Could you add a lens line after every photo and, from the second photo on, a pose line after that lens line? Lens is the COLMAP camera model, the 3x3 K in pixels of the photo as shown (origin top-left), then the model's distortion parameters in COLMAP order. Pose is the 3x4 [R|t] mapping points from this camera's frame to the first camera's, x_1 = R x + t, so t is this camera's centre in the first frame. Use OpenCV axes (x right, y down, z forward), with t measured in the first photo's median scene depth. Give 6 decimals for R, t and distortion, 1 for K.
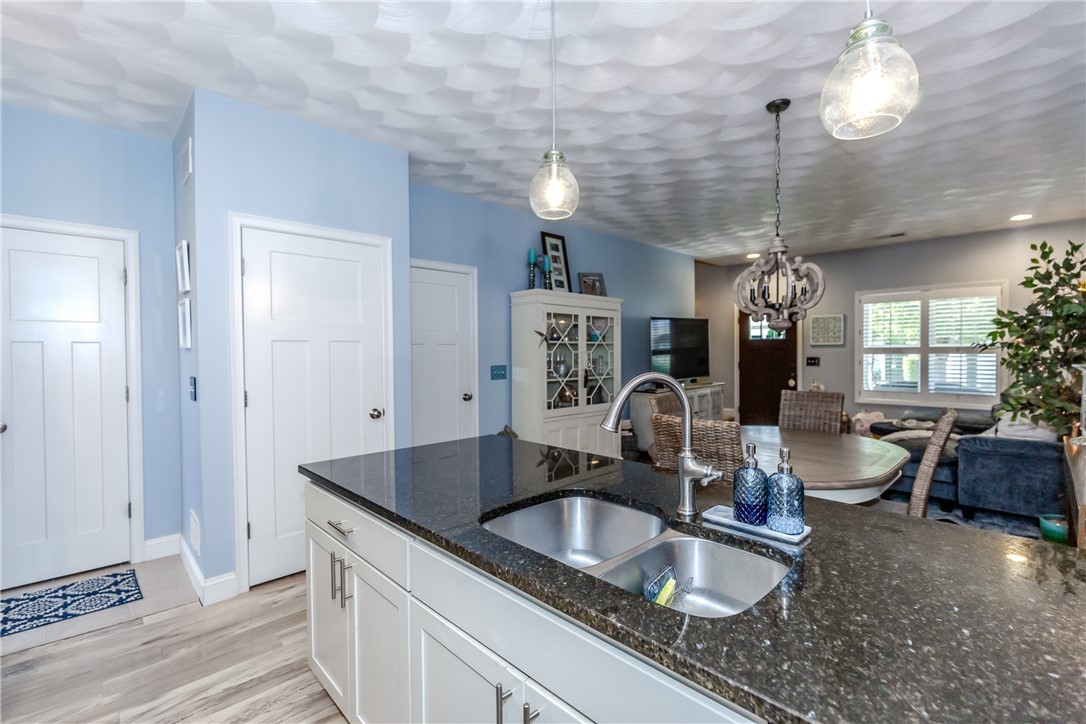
lens RADIAL K [[495.7, 0, 545.2], [0, 495.7, 366.4], [0, 0, 1]] dist [-0.000594, 0.000000]
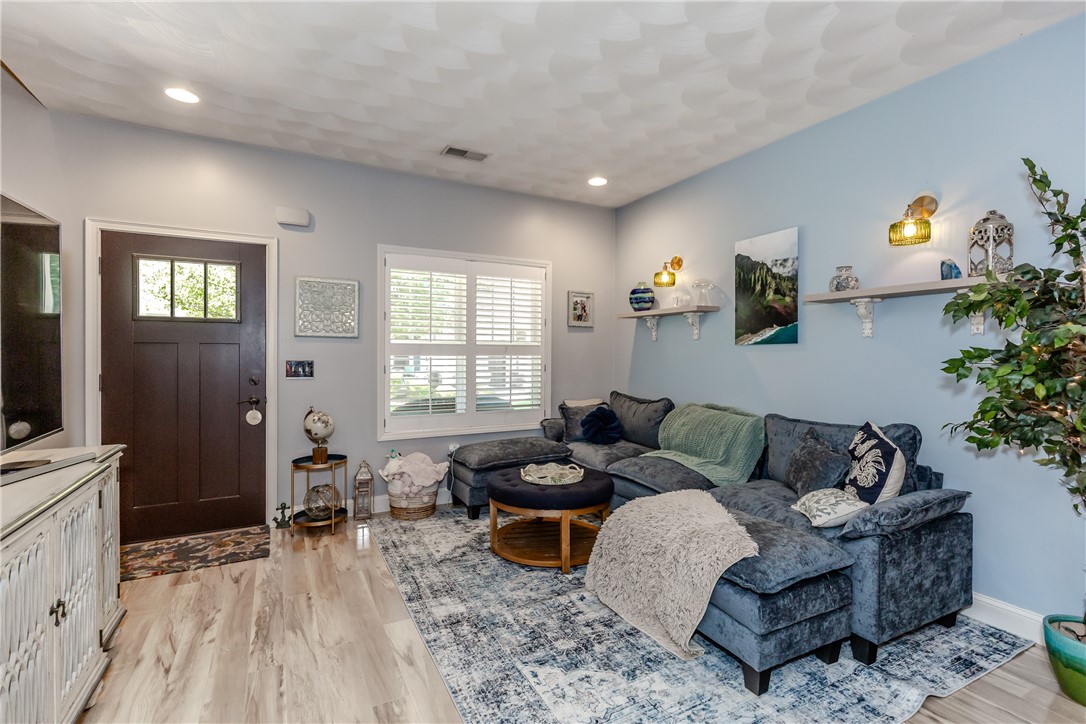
lens RADIAL K [[495.7, 0, 542.5], [0, 495.7, 356.4], [0, 0, 1]] dist [-0.000594, 0.000000]
pose [[0.258608, -0.004643, 0.965971, 0.138471], [0.016315, 0.999867, 0.000438, -0.021656], [-0.965844, 0.015646, 0.258650, 0.714725]]
